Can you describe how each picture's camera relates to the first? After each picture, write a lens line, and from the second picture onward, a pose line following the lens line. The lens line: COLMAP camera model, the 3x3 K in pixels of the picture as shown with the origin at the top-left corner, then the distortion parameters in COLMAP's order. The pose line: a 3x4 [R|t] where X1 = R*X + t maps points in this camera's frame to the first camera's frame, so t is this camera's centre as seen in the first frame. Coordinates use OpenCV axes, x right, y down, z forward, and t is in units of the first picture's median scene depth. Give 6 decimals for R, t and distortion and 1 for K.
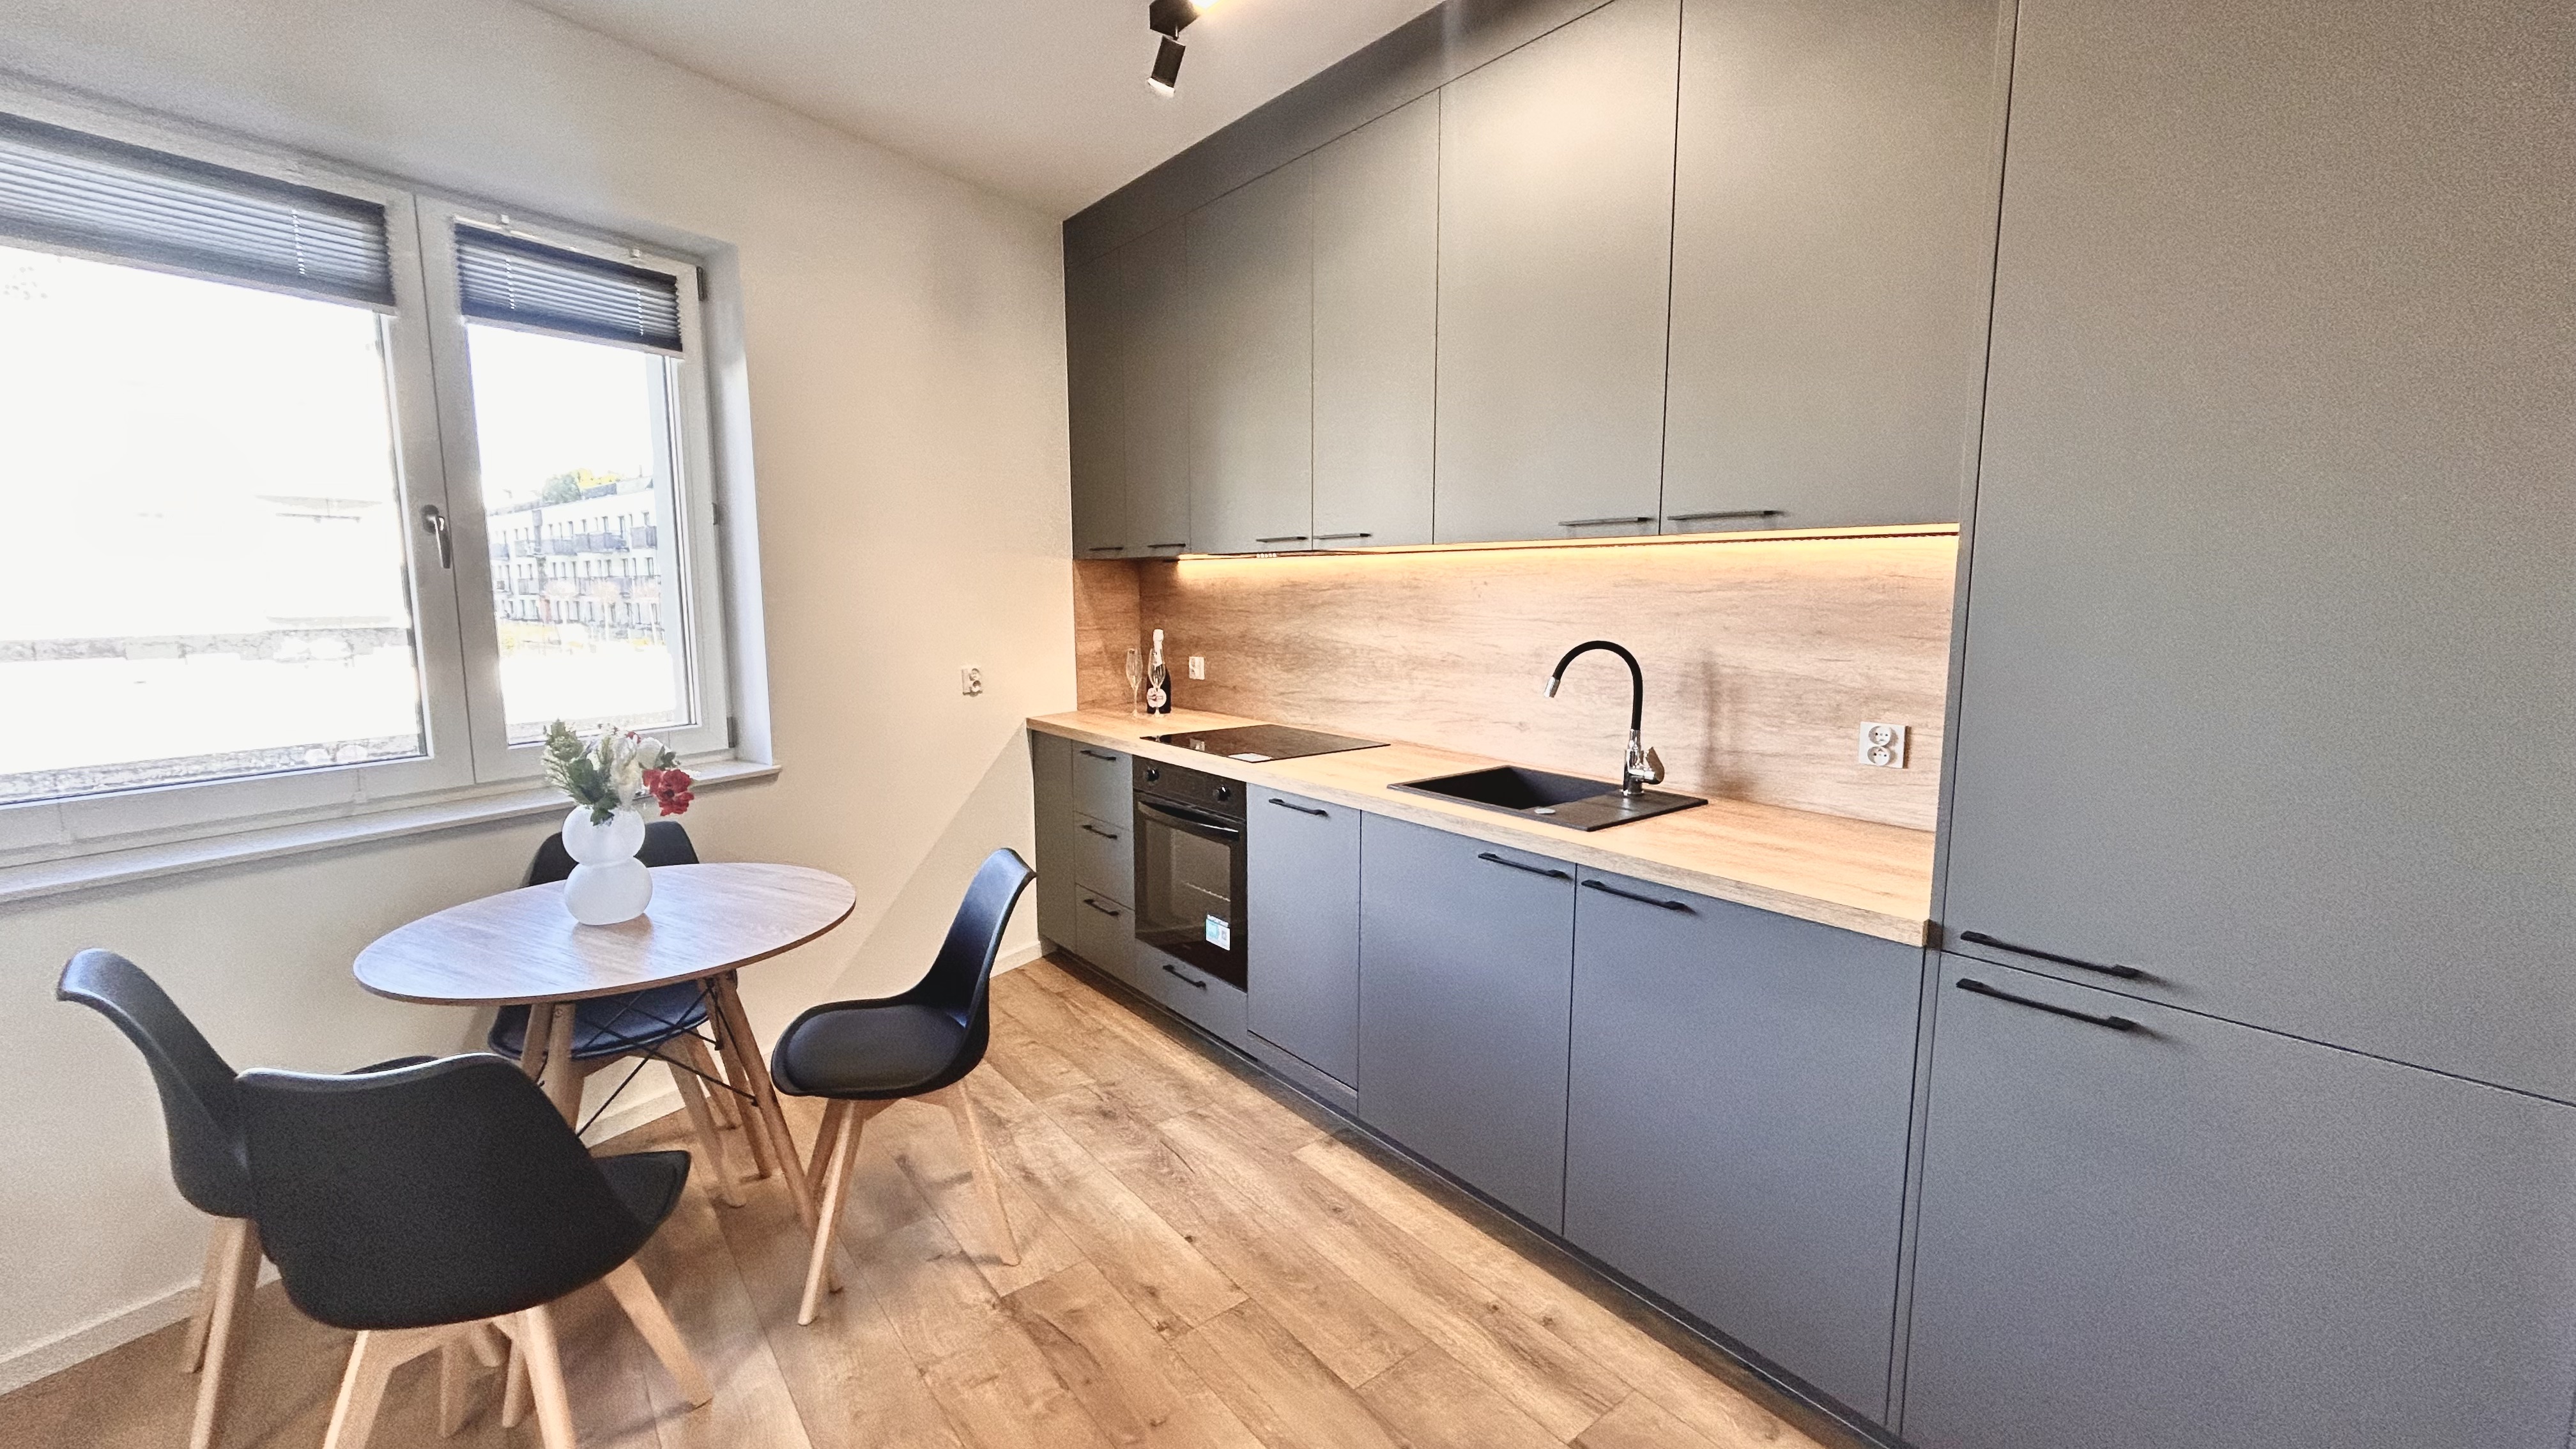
lens RADIAL K [[1043.0, 0, 1286.9], [0, 1043.0, 719.8], [0, 0, 1]] dist [-0.000825, 0.000465]
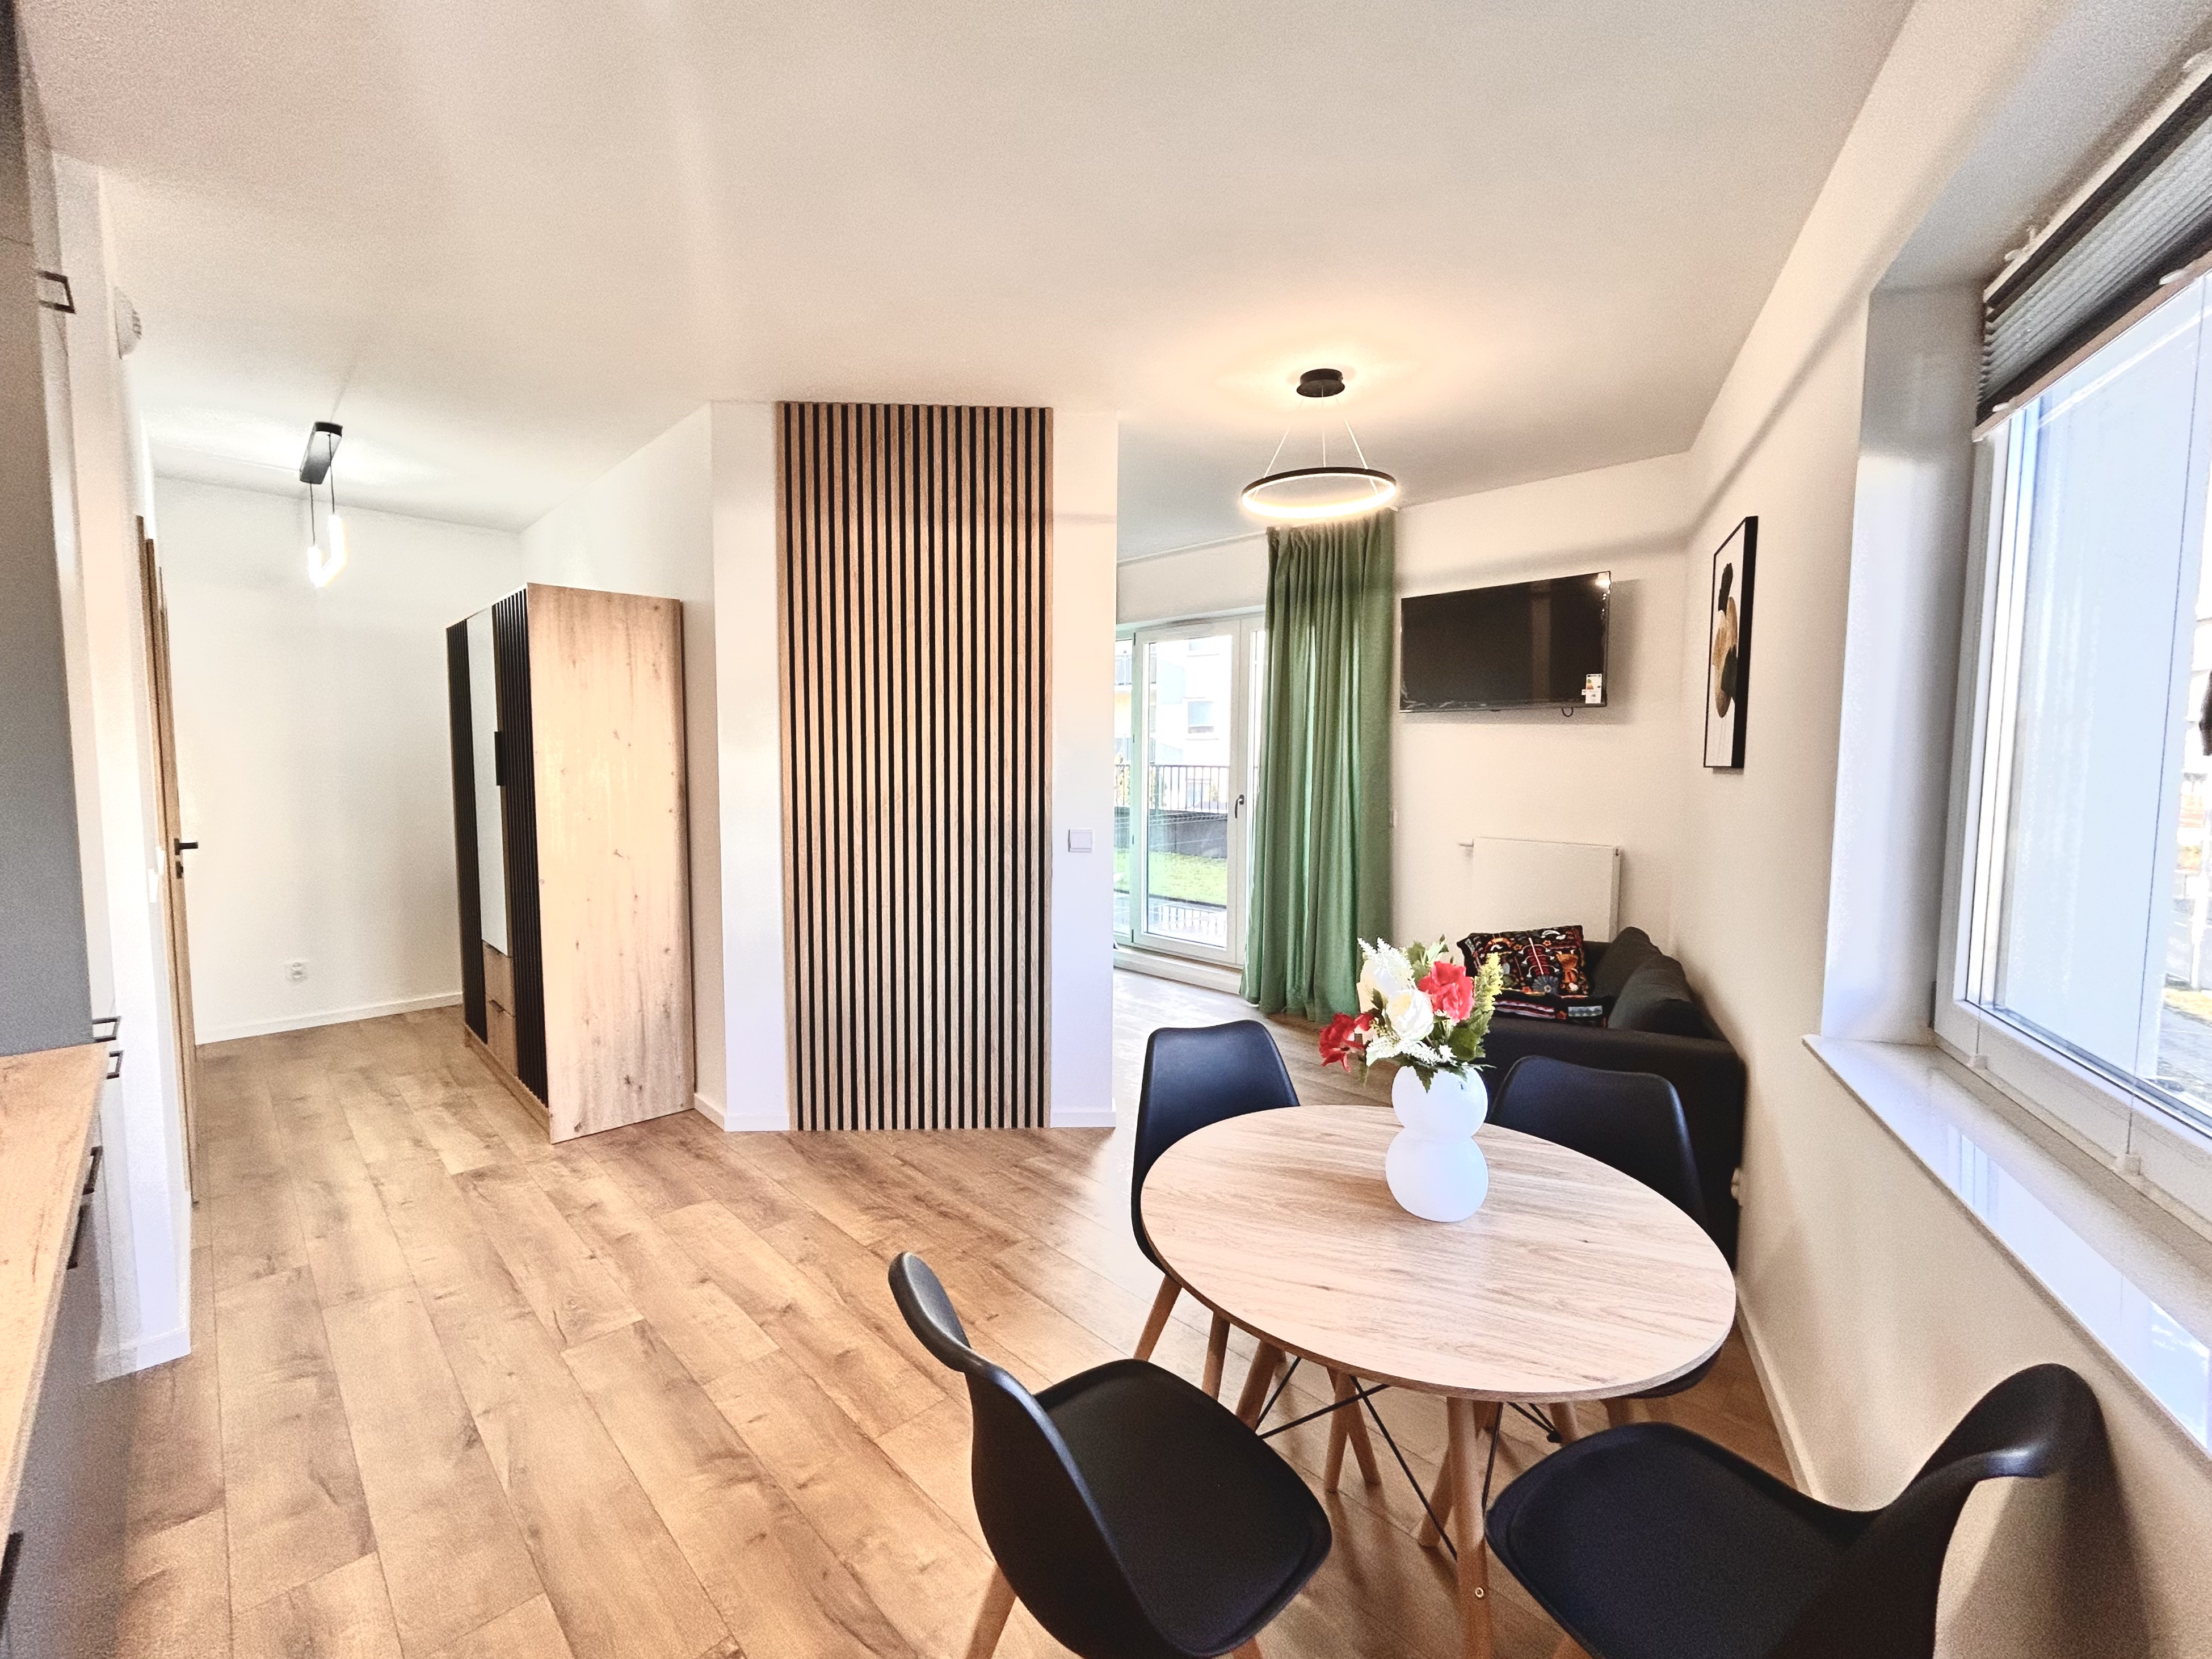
lens RADIAL K [[923.6, 0, 1101.7], [0, 923.6, 826.7], [0, 0, 1]] dist [-0.000120, 0.000061]
pose [[-0.994282, 0.003991, -0.106713, -0.236508], [-0.017806, 0.979116, 0.202522, -0.157318], [0.105293, 0.203264, -0.973446, 1.135209]]
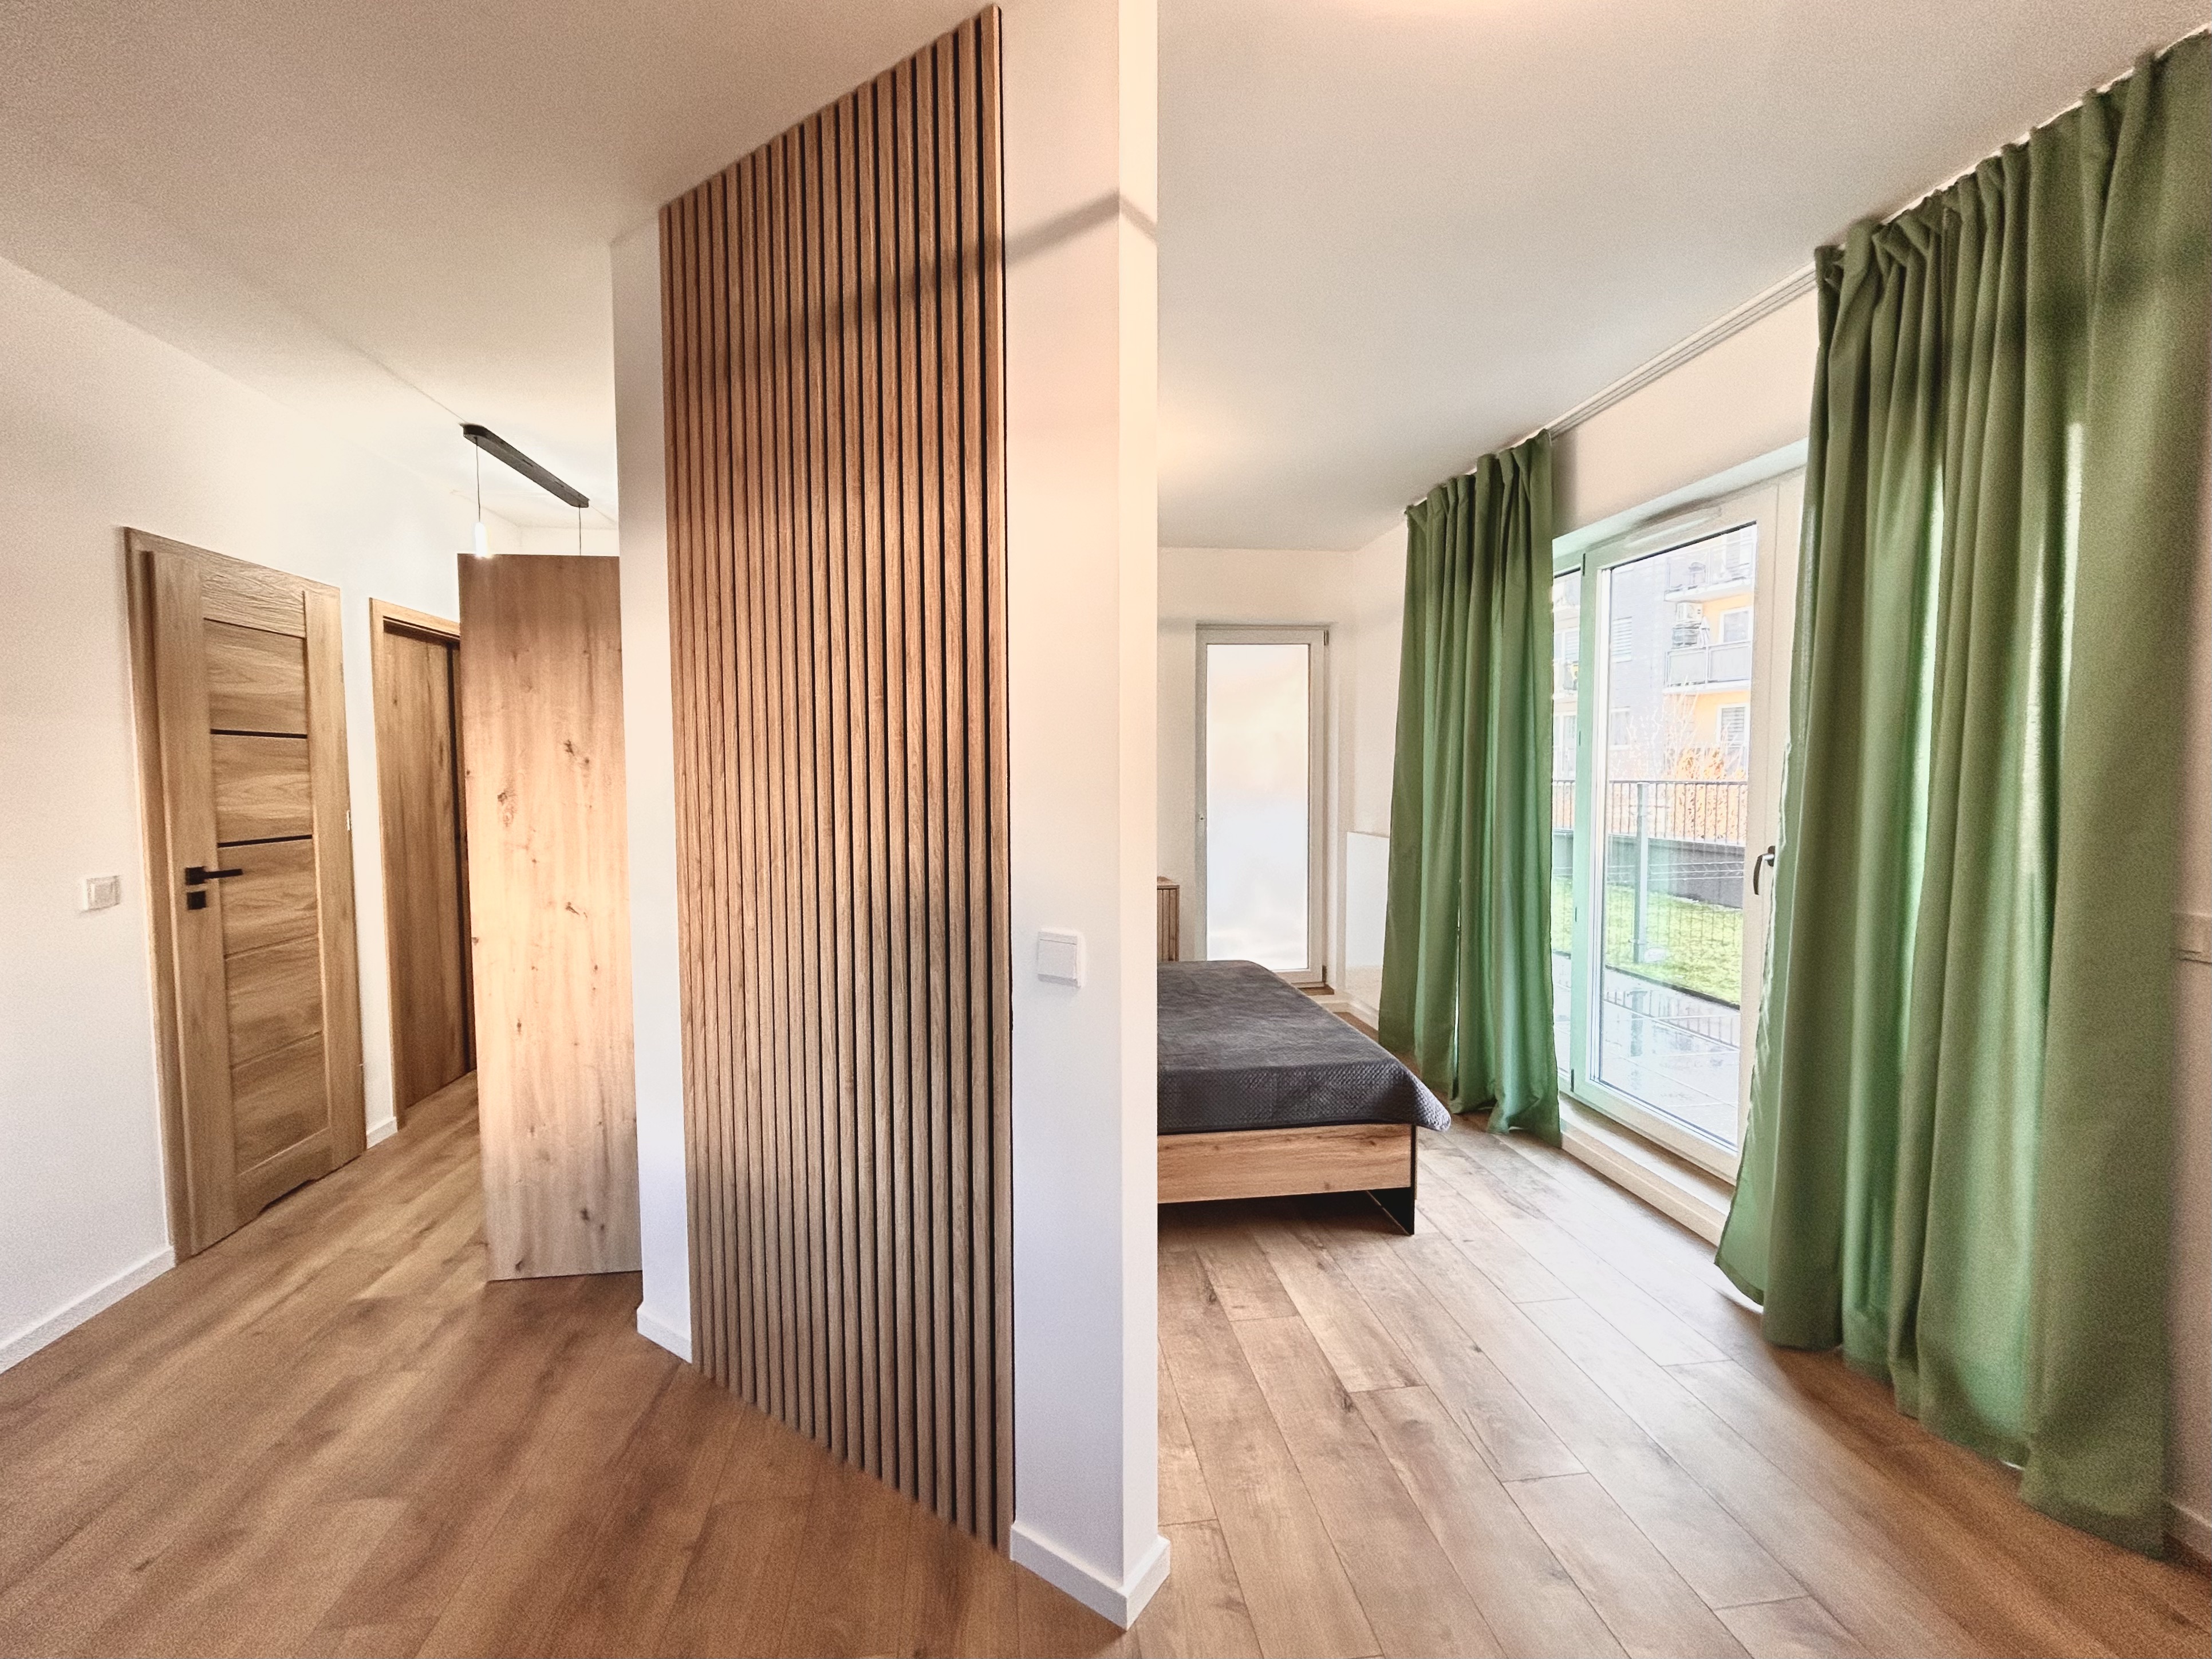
lens RADIAL K [[929.5, 0, 1103.5], [0, 929.5, 822.2], [0, 0, 1]] dist [-0.001241, -0.000145]
pose [[-0.861469, -0.022211, 0.507324, -0.643618], [0.070903, 0.983996, 0.163478, -0.057045], [-0.502836, 0.176802, -0.846107, 0.369476]]
